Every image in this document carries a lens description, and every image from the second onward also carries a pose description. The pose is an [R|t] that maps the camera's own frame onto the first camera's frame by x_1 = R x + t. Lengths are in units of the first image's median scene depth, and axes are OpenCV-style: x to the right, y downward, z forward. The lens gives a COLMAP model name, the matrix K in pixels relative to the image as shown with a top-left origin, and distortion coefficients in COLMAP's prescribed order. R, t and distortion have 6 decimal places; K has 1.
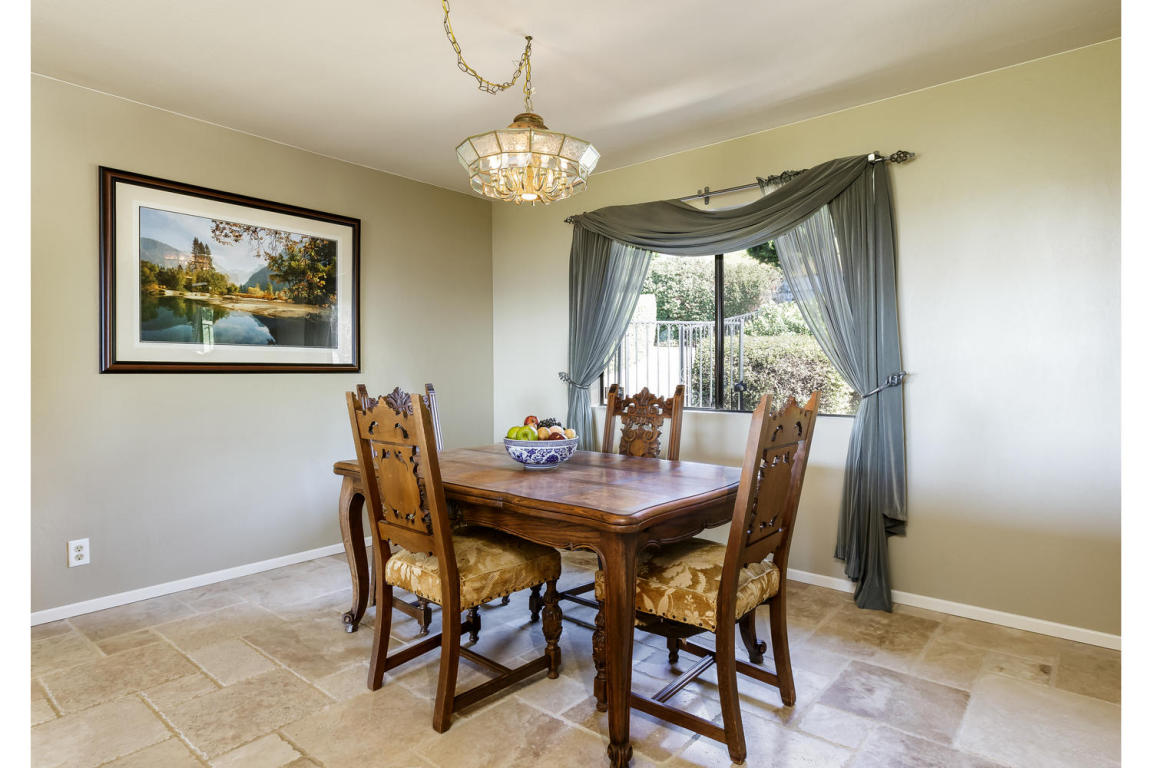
lens RADIAL K [[621.6, 0, 577.1], [0, 621.6, 369.8], [0, 0, 1]] dist [-0.000994, -0.000193]
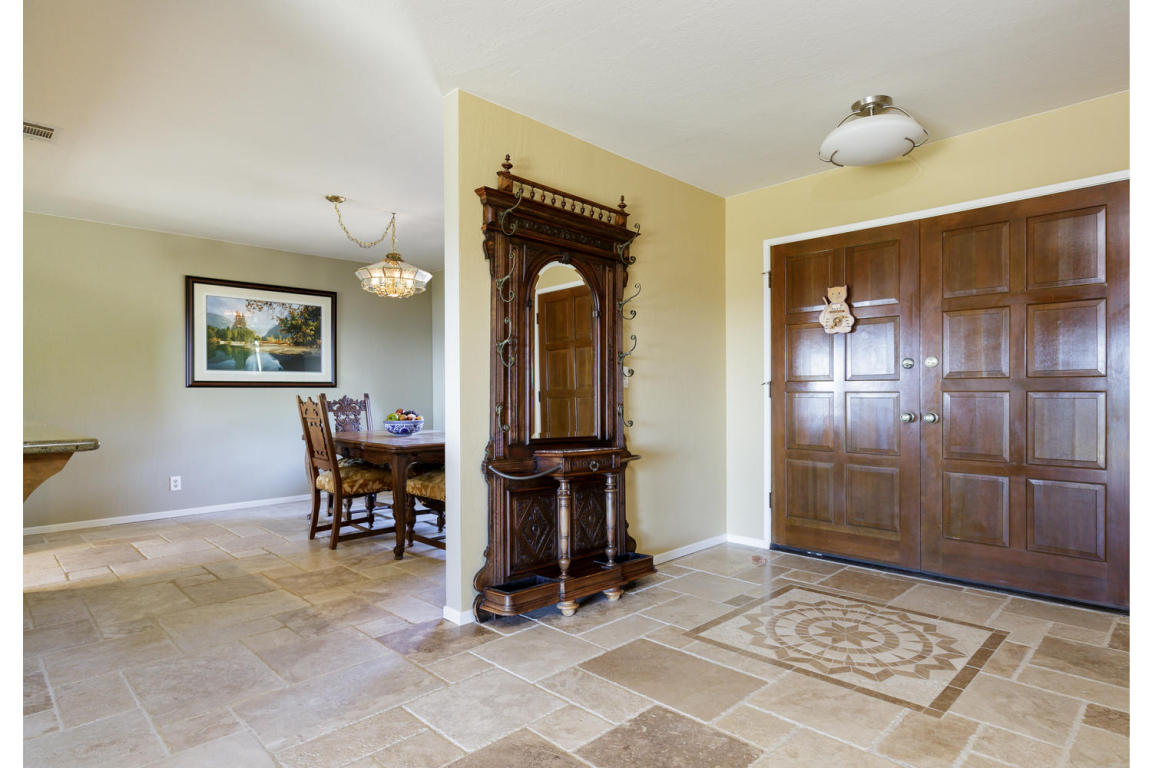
lens RADIAL K [[626.2, 0, 576.0], [0, 626.2, 384.0], [0, 0, 1]] dist [-0.001226, -0.000374]
pose [[0.995516, -0.003616, -0.094523, 0.498784], [0.003268, 0.999987, -0.003830, 0.005292], [0.094536, 0.003504, 0.995515, -0.659172]]
